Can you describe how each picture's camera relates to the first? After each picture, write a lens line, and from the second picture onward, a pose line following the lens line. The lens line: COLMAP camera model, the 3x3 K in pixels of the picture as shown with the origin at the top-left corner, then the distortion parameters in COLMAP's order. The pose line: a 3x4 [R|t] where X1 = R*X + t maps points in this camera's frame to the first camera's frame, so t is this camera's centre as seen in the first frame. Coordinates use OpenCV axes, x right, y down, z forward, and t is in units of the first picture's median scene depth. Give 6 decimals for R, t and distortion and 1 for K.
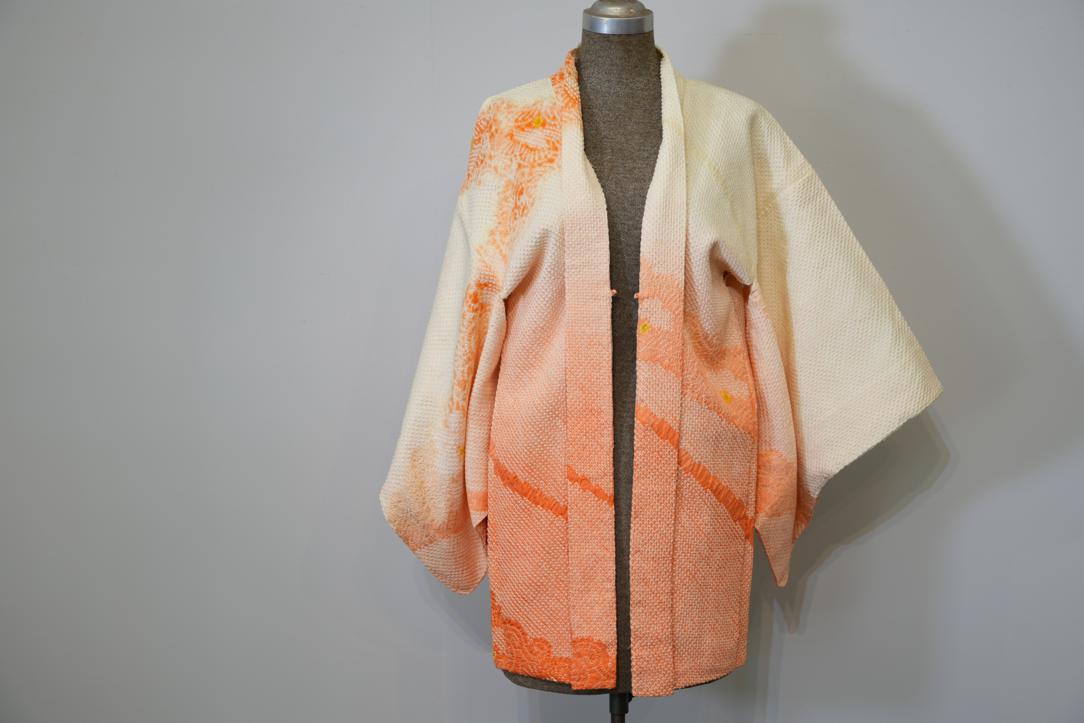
lens RADIAL K [[1648.5, 0, 534.1], [0, 1648.5, 361.3], [0, 0, 1]] dist [-0.046702, 0.000000]
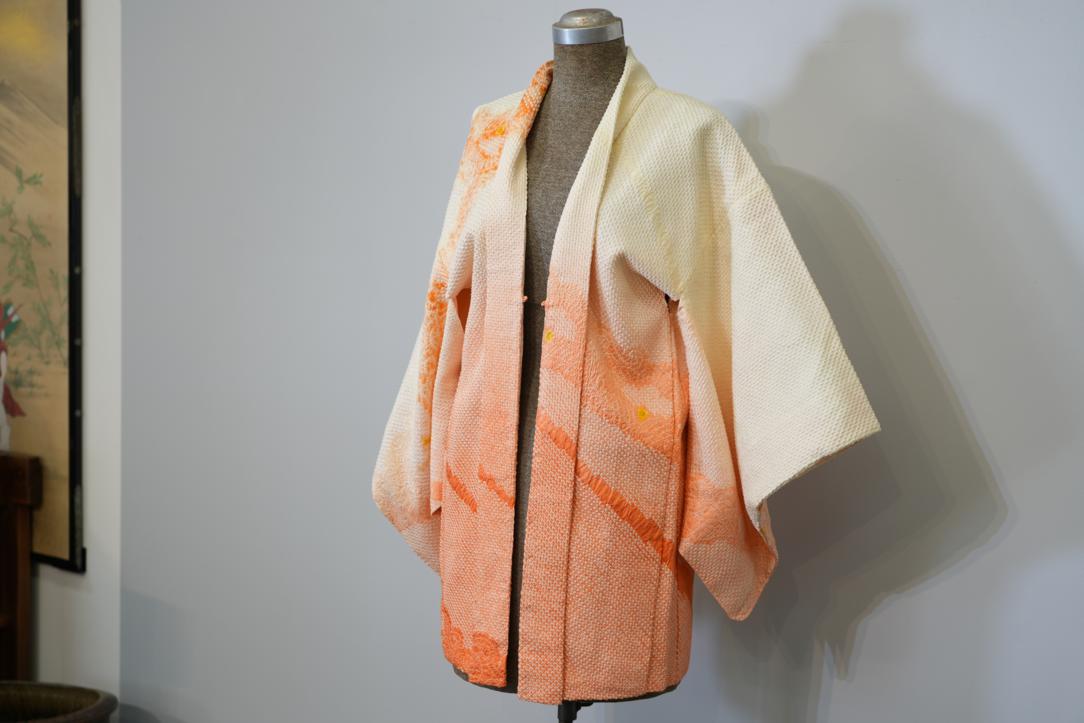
lens RADIAL K [[1648.5, 0, 546.6], [0, 1648.5, 355.9], [0, 0, 1]] dist [-0.046702, 0.000000]
pose [[0.873121, 0.078374, -0.481163, 0.534666], [-0.081765, 0.996554, 0.013951, -0.021363], [0.480598, 0.027161, 0.876520, 0.113824]]
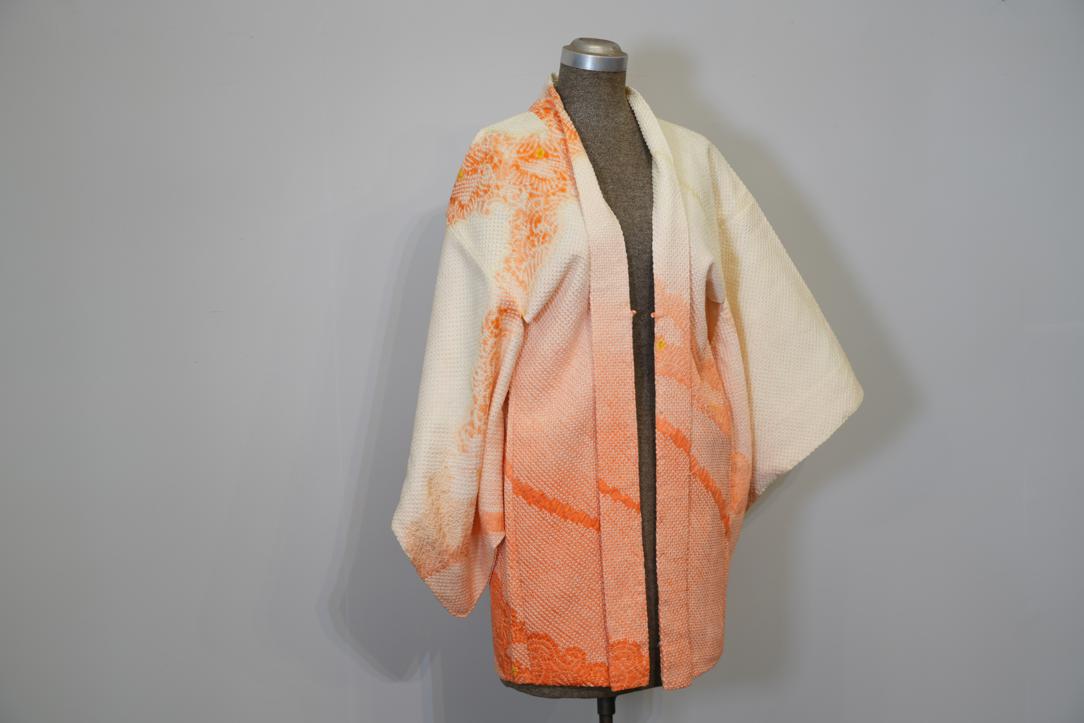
lens RADIAL K [[1648.5, 0, 544.2], [0, 1648.5, 367.2], [0, 0, 1]] dist [-0.046702, 0.000000]
pose [[0.906661, -0.046520, 0.419287, -0.439359], [0.056858, 0.998308, -0.012187, 0.002892], [-0.418010, 0.034889, 0.907772, 0.055504]]
